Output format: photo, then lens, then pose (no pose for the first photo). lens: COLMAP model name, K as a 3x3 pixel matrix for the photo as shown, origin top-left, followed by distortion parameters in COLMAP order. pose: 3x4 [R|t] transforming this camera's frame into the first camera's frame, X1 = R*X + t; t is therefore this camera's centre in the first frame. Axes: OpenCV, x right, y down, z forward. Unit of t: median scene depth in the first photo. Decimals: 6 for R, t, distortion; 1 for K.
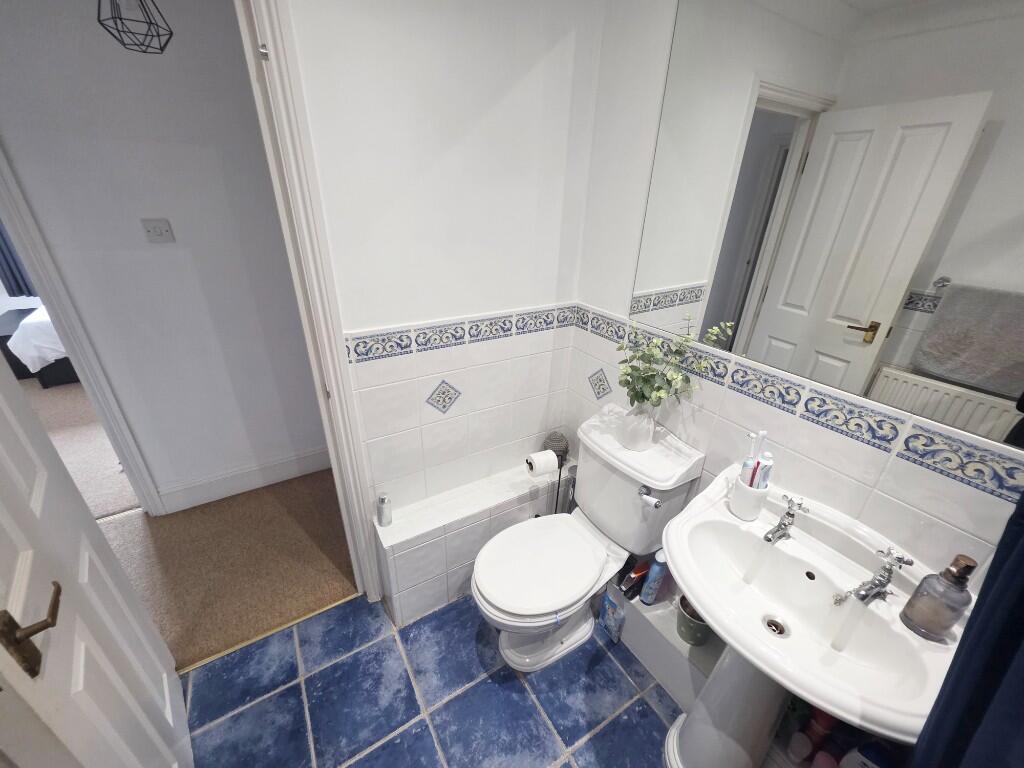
lens RADIAL K [[405.9, 0, 517.4], [0, 405.9, 390.3], [0, 0, 1]] dist [-0.001761, -0.000577]
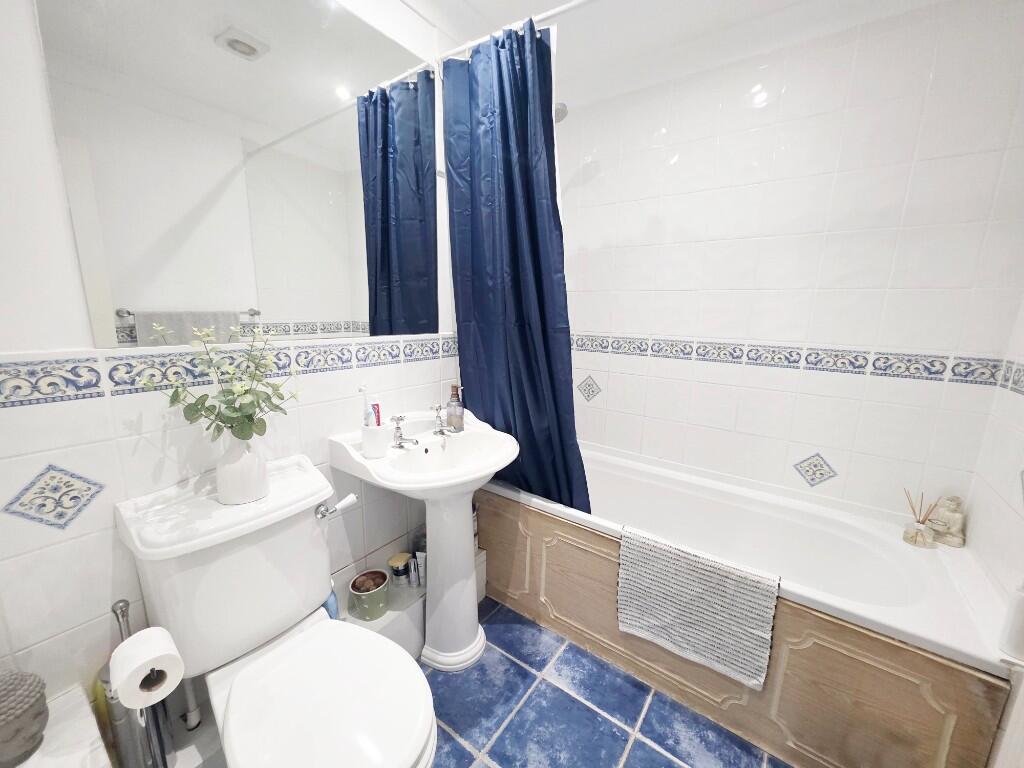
lens RADIAL K [[405.9, 0, 516.2], [0, 405.9, 390.5], [0, 0, 1]] dist [-0.001761, -0.000577]
pose [[-0.374373, -0.215340, 0.901928, -0.502299], [0.377914, 0.852784, 0.360471, -0.108316], [-0.846774, 0.475802, -0.237879, 0.671372]]
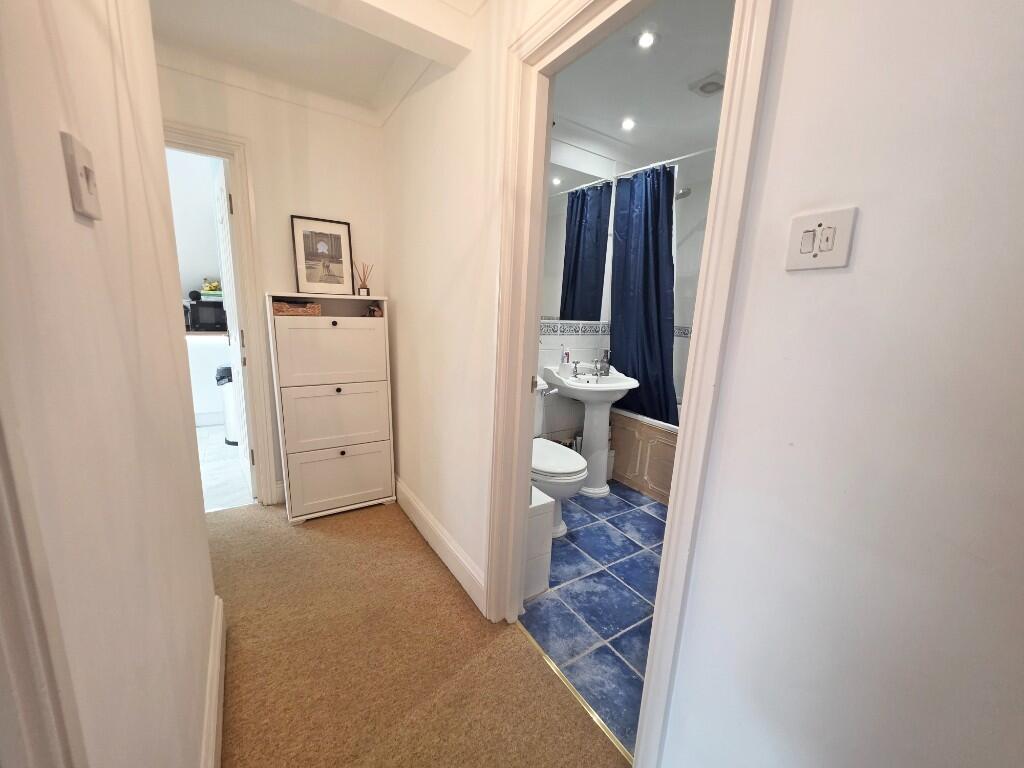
lens RADIAL K [[405.9, 0, 514.7], [0, 405.9, 385.1], [0, 0, 1]] dist [-0.001761, -0.000577]
pose [[-0.015527, -0.220235, 0.975323, -1.449813], [0.392652, 0.895738, 0.208515, -0.228321], [-0.919556, 0.386200, 0.072567, 0.886670]]
